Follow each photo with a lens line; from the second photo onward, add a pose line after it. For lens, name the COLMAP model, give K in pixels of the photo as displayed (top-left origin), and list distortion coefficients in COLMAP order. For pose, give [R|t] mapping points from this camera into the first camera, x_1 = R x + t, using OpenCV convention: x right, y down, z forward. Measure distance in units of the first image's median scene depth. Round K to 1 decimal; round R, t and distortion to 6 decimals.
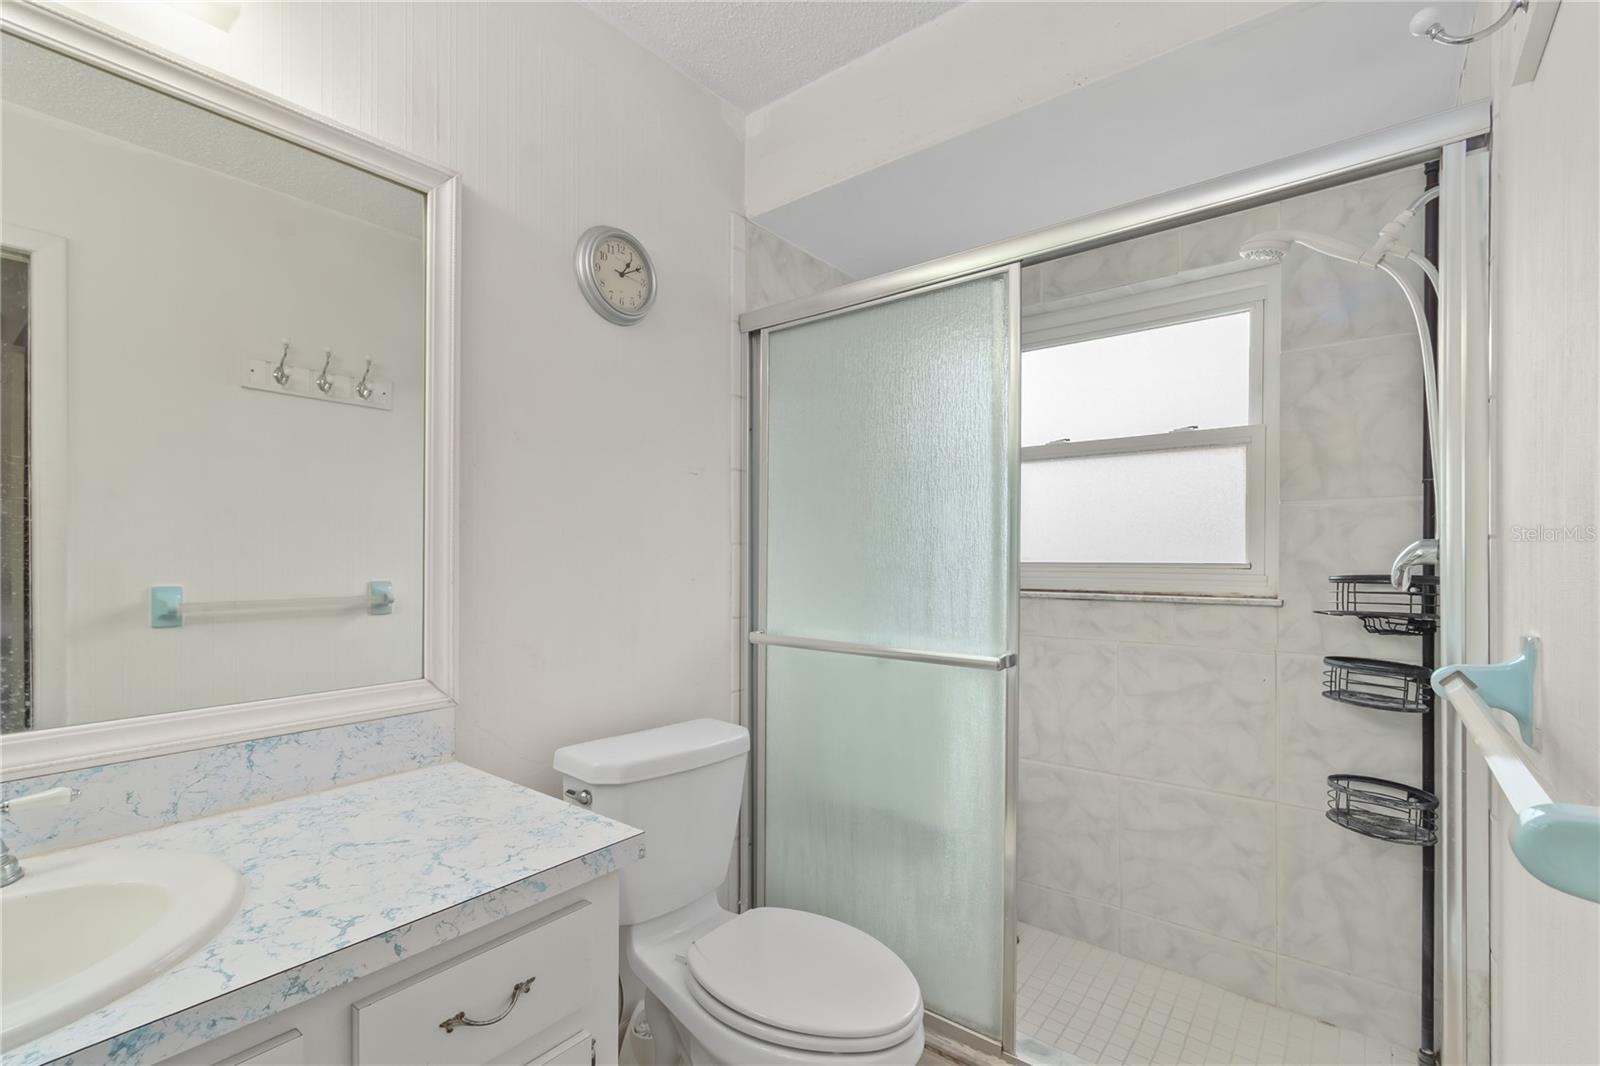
lens RADIAL K [[715.7, 0, 802.8], [0, 715.7, 559.4], [0, 0, 1]] dist [0.001840, -0.000814]
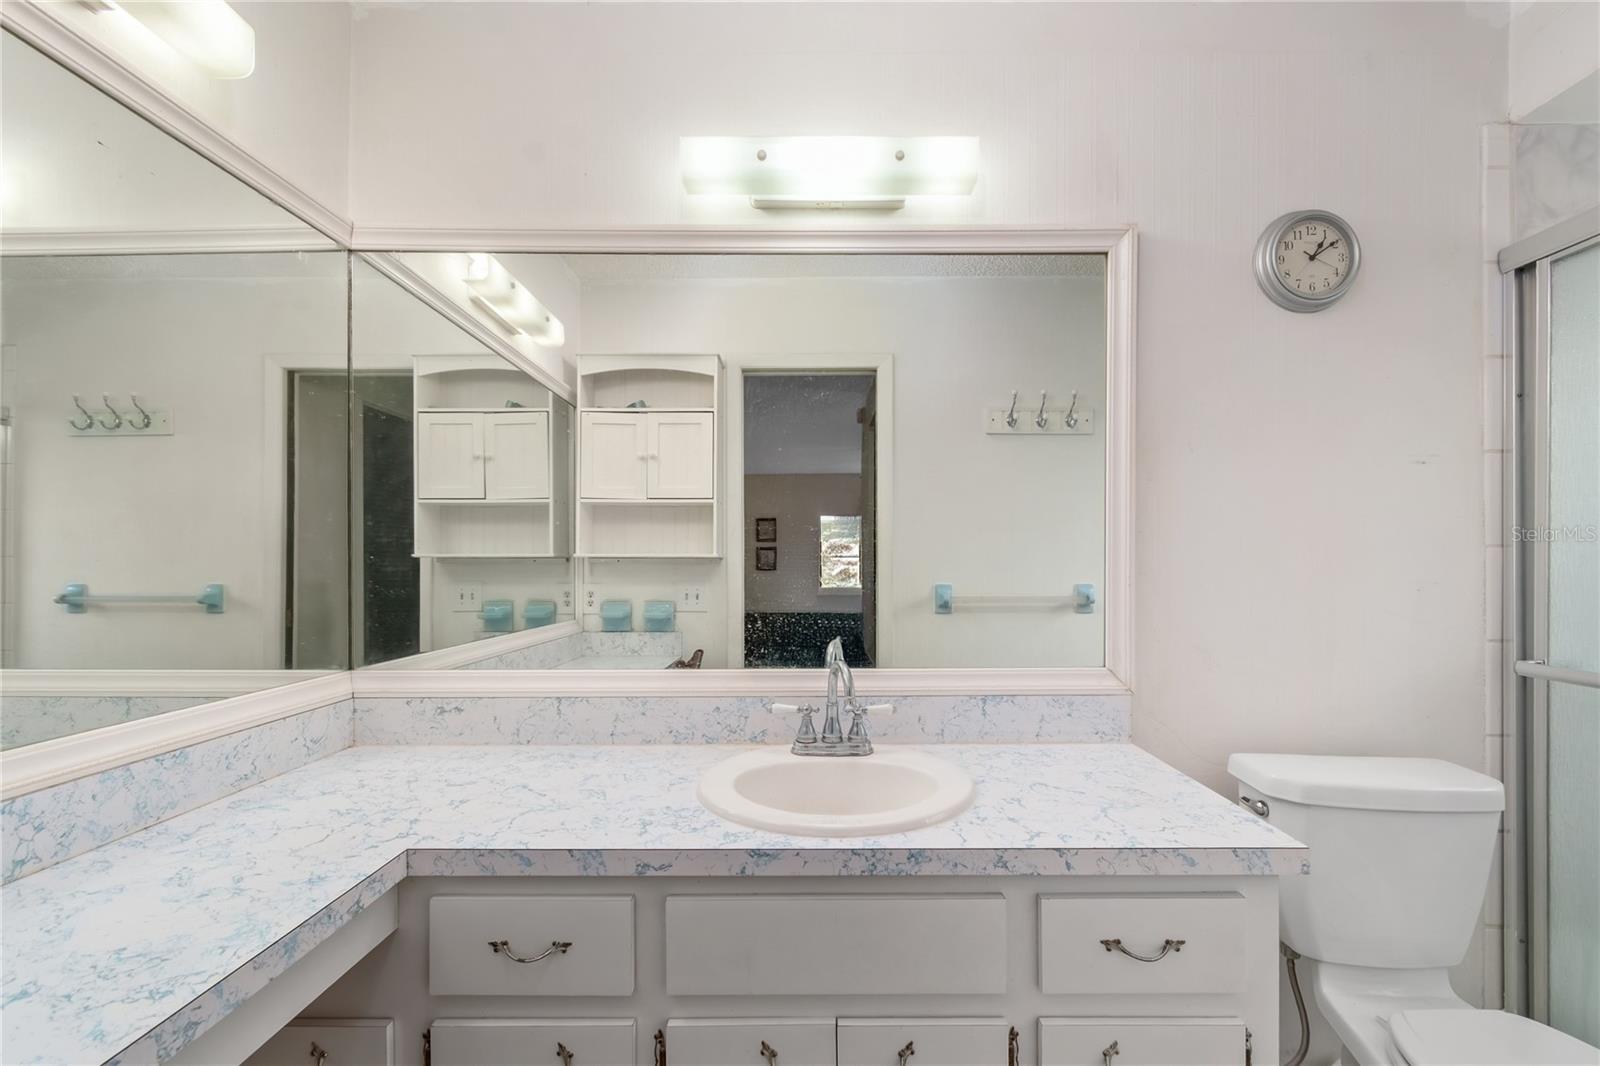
lens RADIAL K [[715.7, 0, 810.9], [0, 715.7, 562.3], [0, 0, 1]] dist [0.001840, -0.000814]
pose [[0.609643, -0.001904, -0.792674, 0.103962], [-0.000982, 0.999995, -0.003157, -0.000577], [0.792676, 0.002703, 0.609638, -0.094053]]
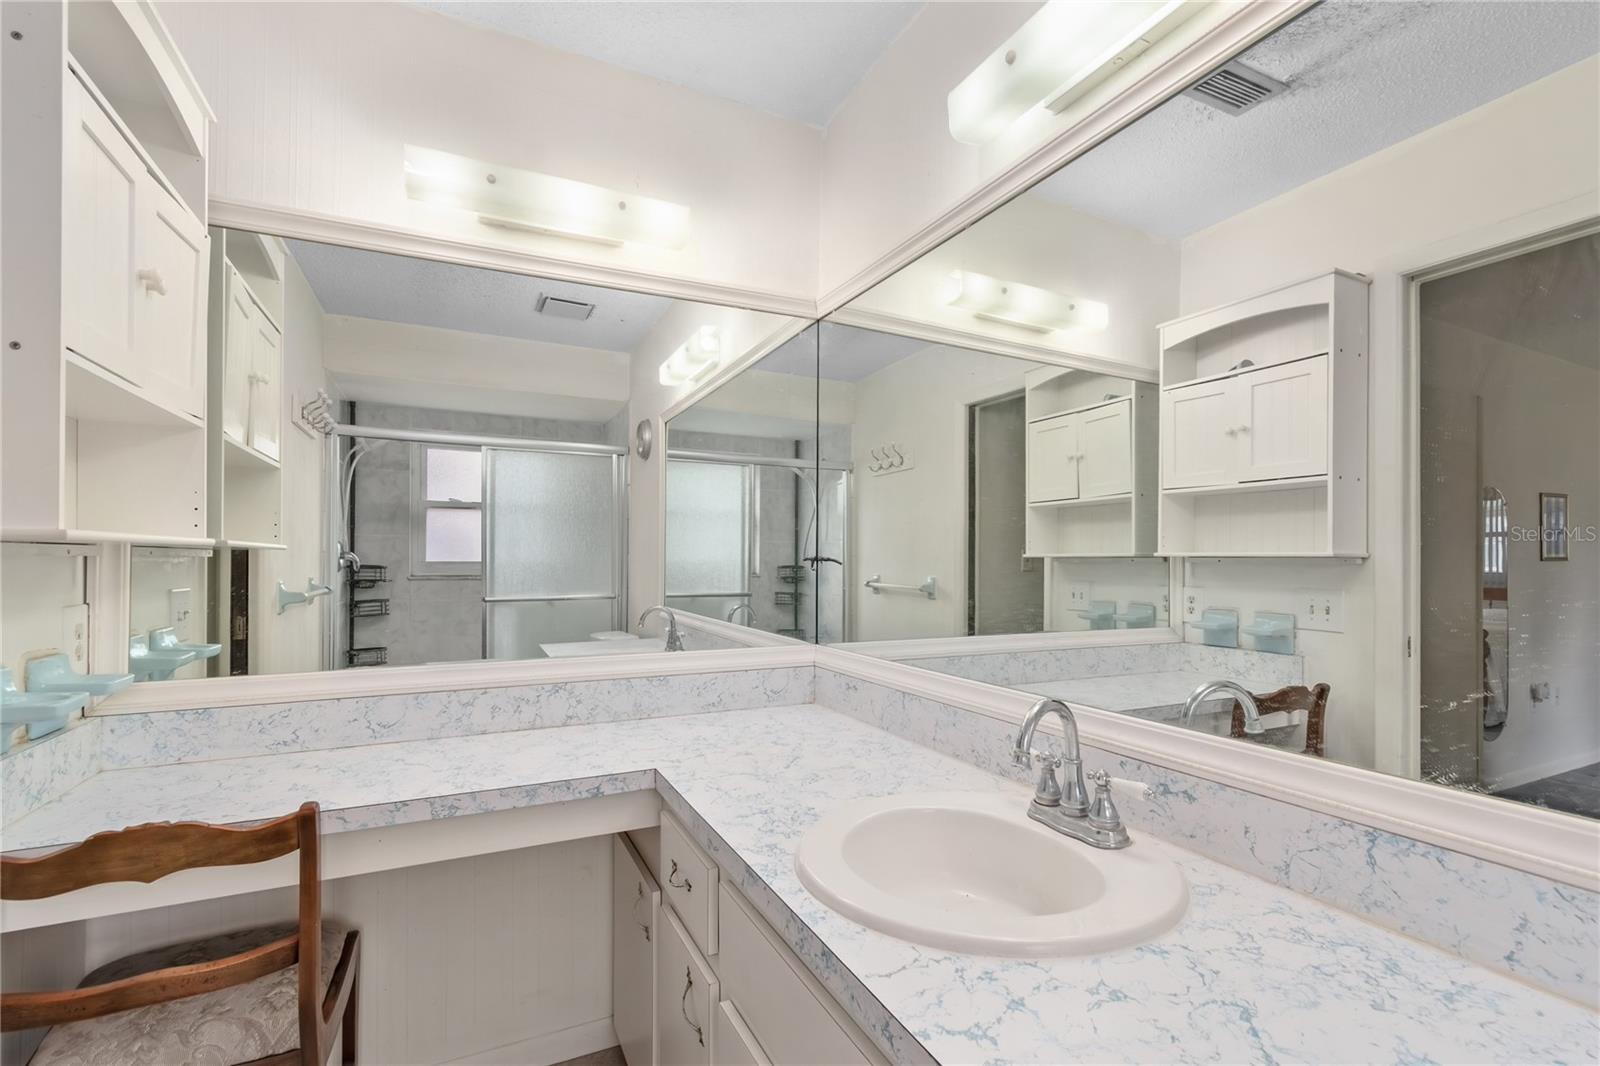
lens RADIAL K [[715.7, 0, 805.1], [0, 715.7, 554.5], [0, 0, 1]] dist [0.001840, -0.000814]
pose [[-0.432947, -0.010923, -0.901353, 0.089835], [-0.008428, 0.999932, -0.008070, -0.004066], [0.901380, 0.004103, -0.433010, 0.671351]]
